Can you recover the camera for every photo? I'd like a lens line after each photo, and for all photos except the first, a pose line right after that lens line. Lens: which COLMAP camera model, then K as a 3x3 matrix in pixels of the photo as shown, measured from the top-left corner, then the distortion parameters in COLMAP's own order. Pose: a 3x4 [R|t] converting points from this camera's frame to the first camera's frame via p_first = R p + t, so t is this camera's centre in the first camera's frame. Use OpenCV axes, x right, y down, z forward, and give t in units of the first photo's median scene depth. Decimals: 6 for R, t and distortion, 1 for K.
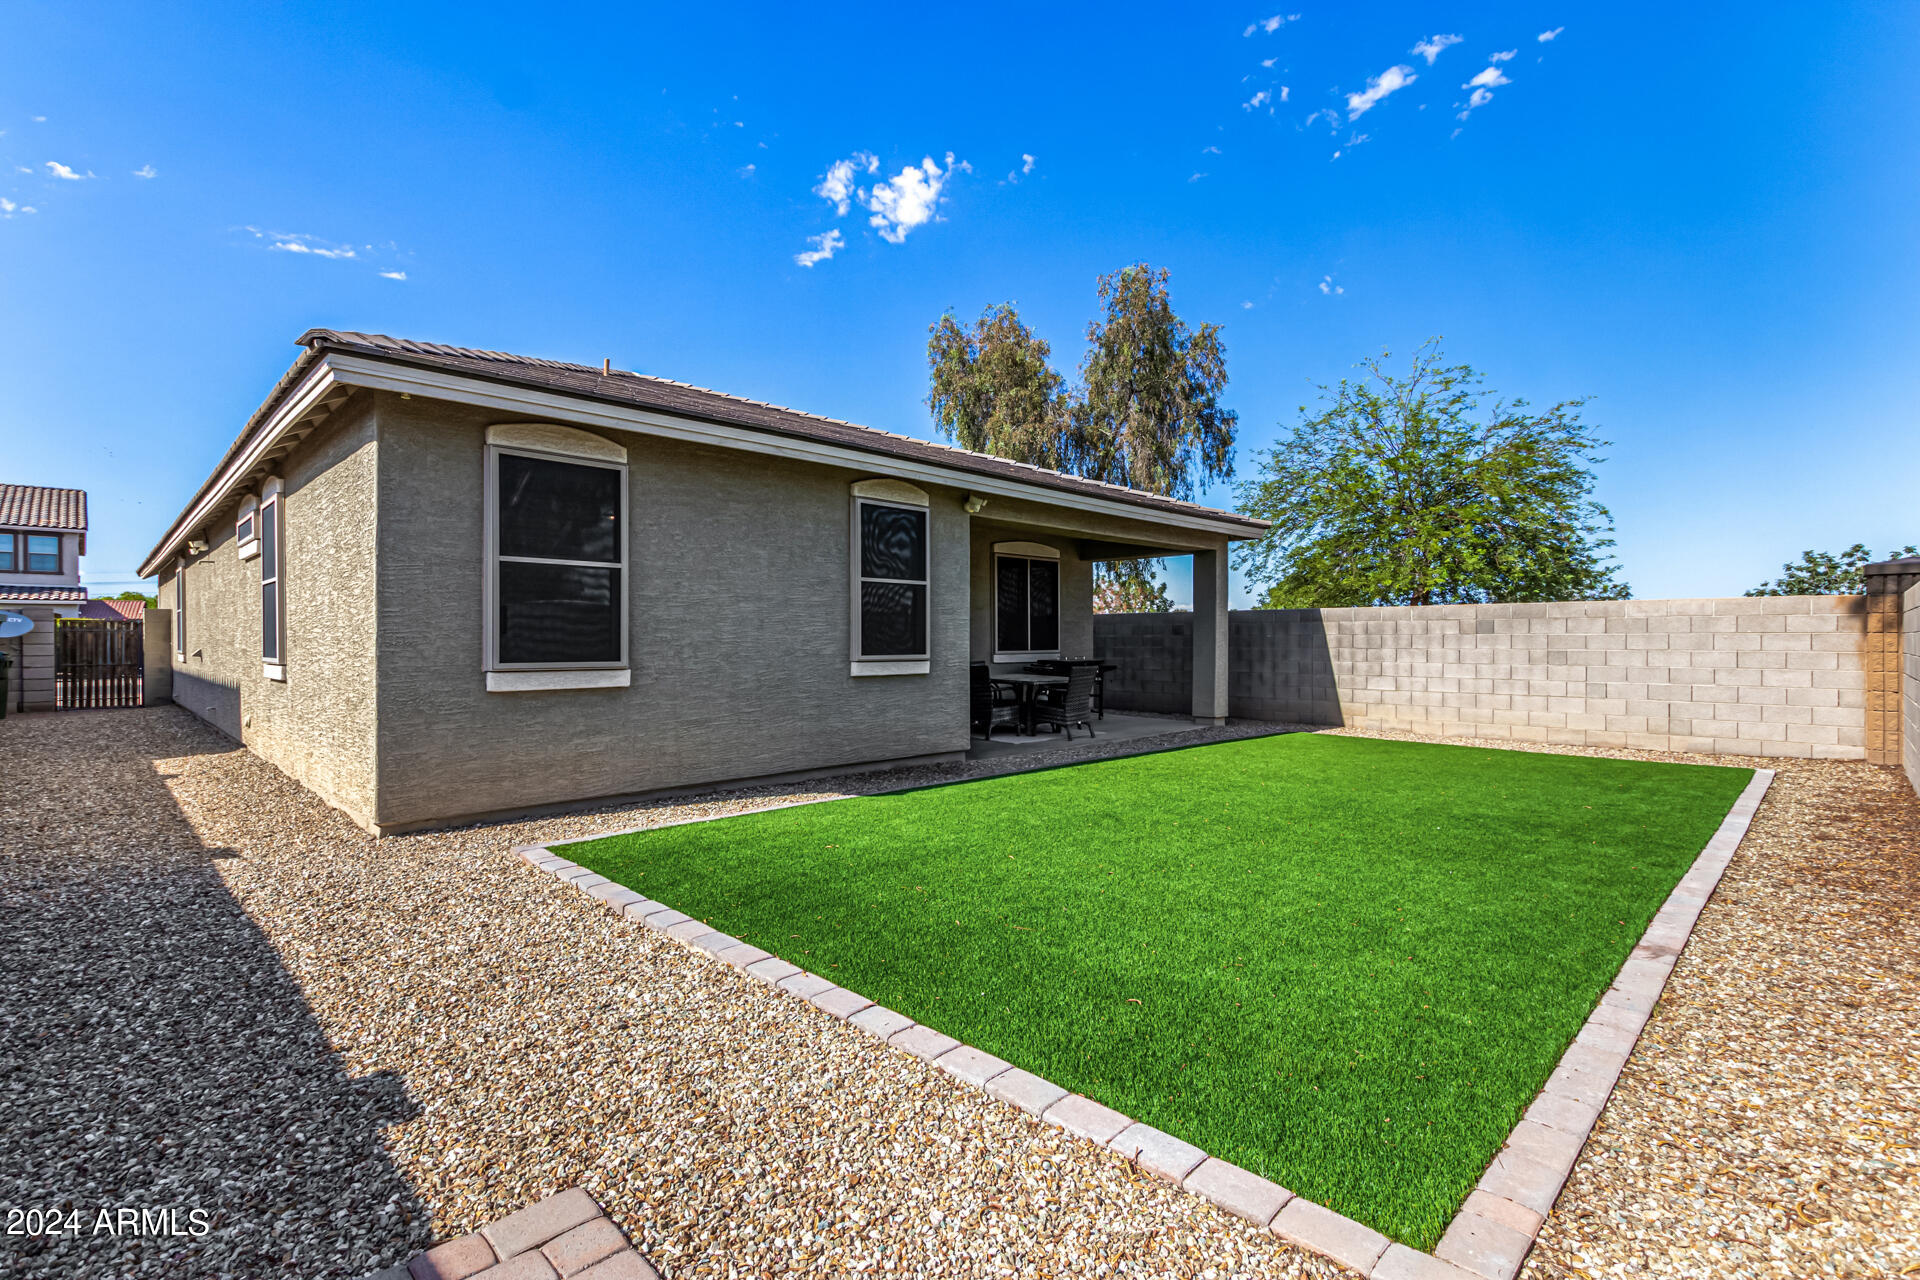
lens RADIAL K [[879.3, 0, 960.0], [0, 879.3, 640.0], [0, 0, 1]] dist [0.013880, -0.000197]
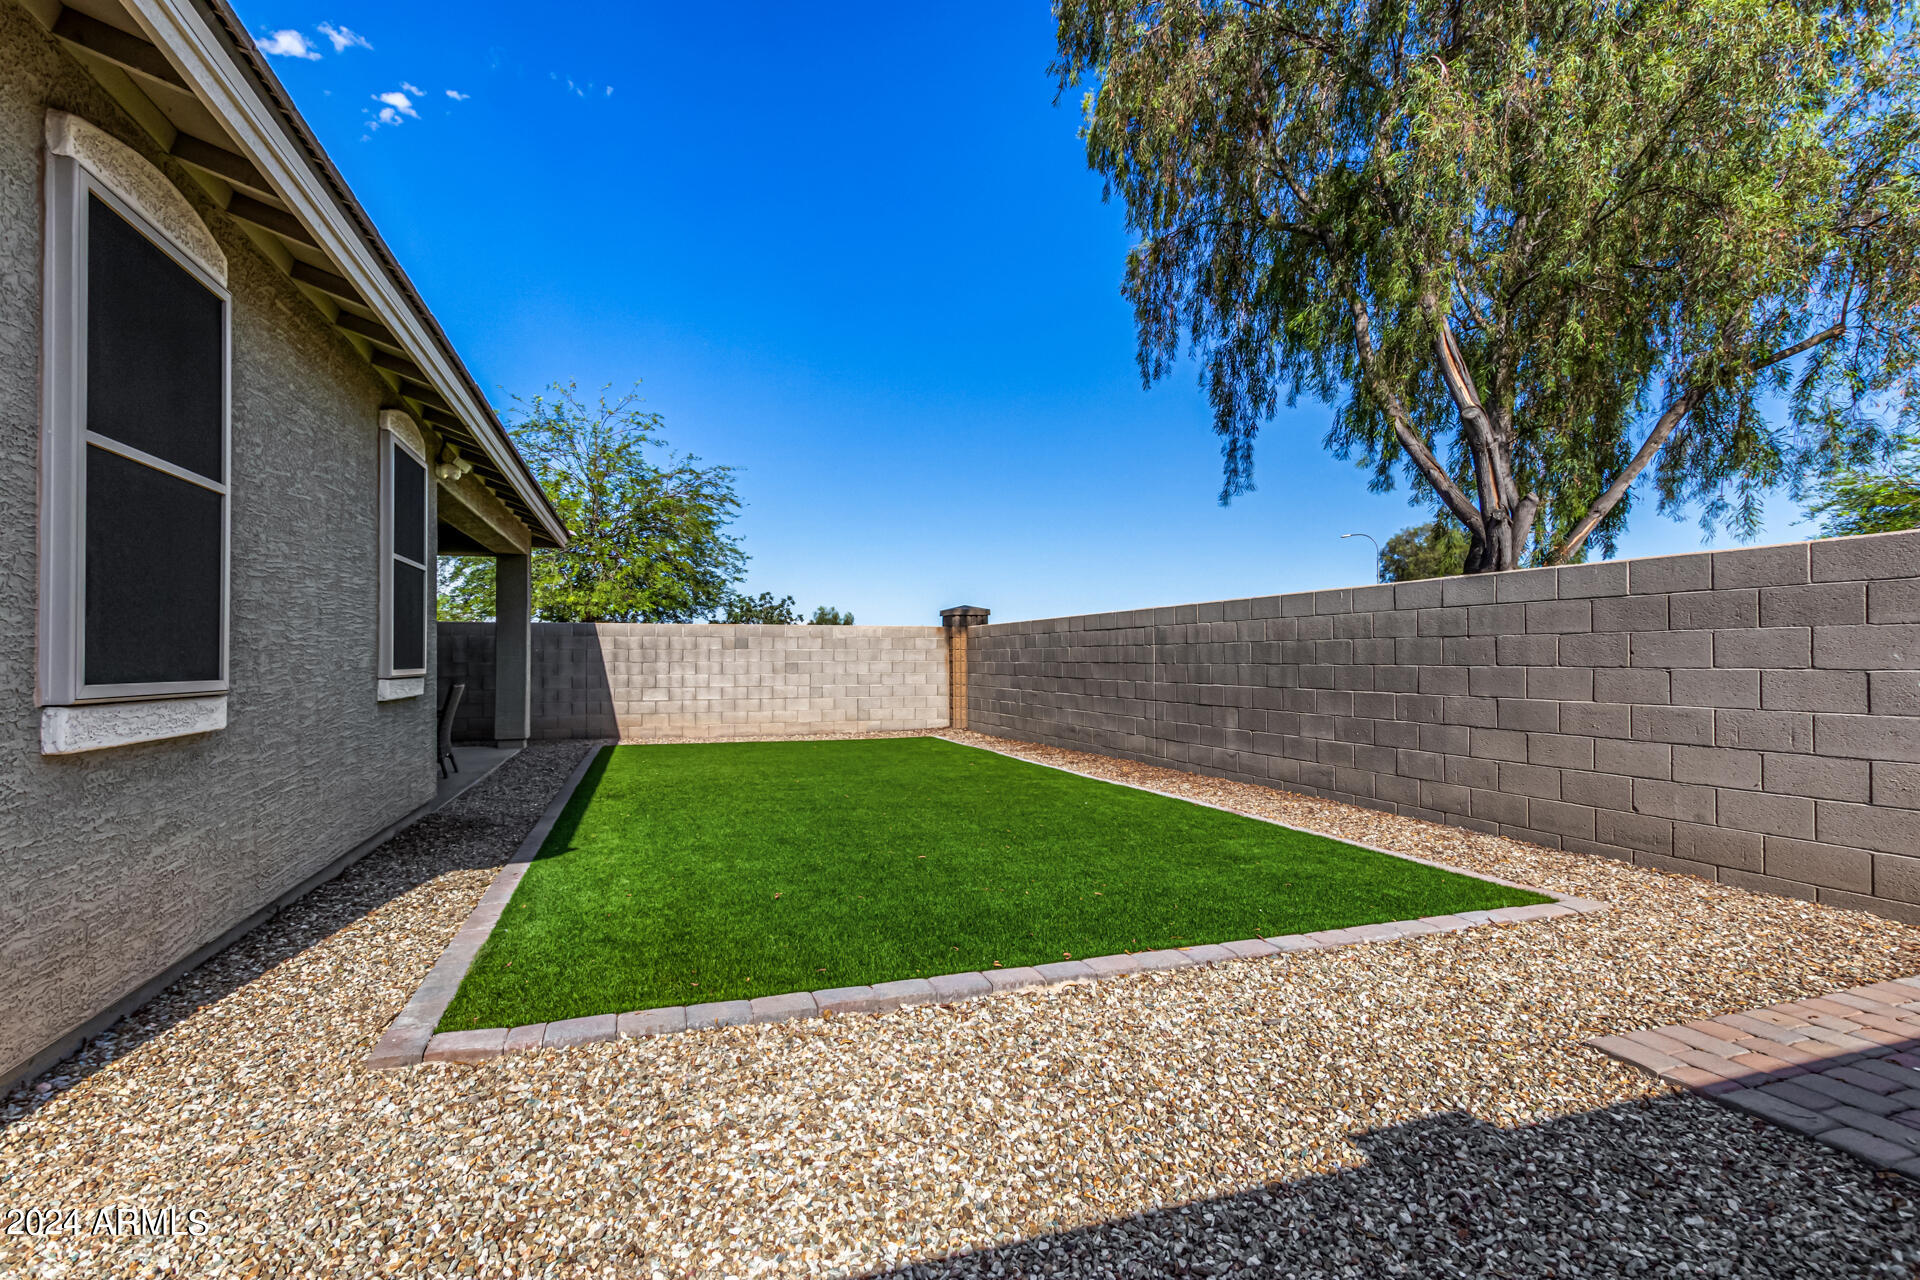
lens RADIAL K [[870.8, 0, 960.0], [0, 870.8, 640.0], [0, 0, 1]] dist [0.001357, -0.000314]
pose [[0.435694, 0.018326, 0.899908, -0.329424], [0.002825, 0.999760, -0.021727, 0.006875], [-0.900091, 0.012009, 0.435537, 0.206507]]
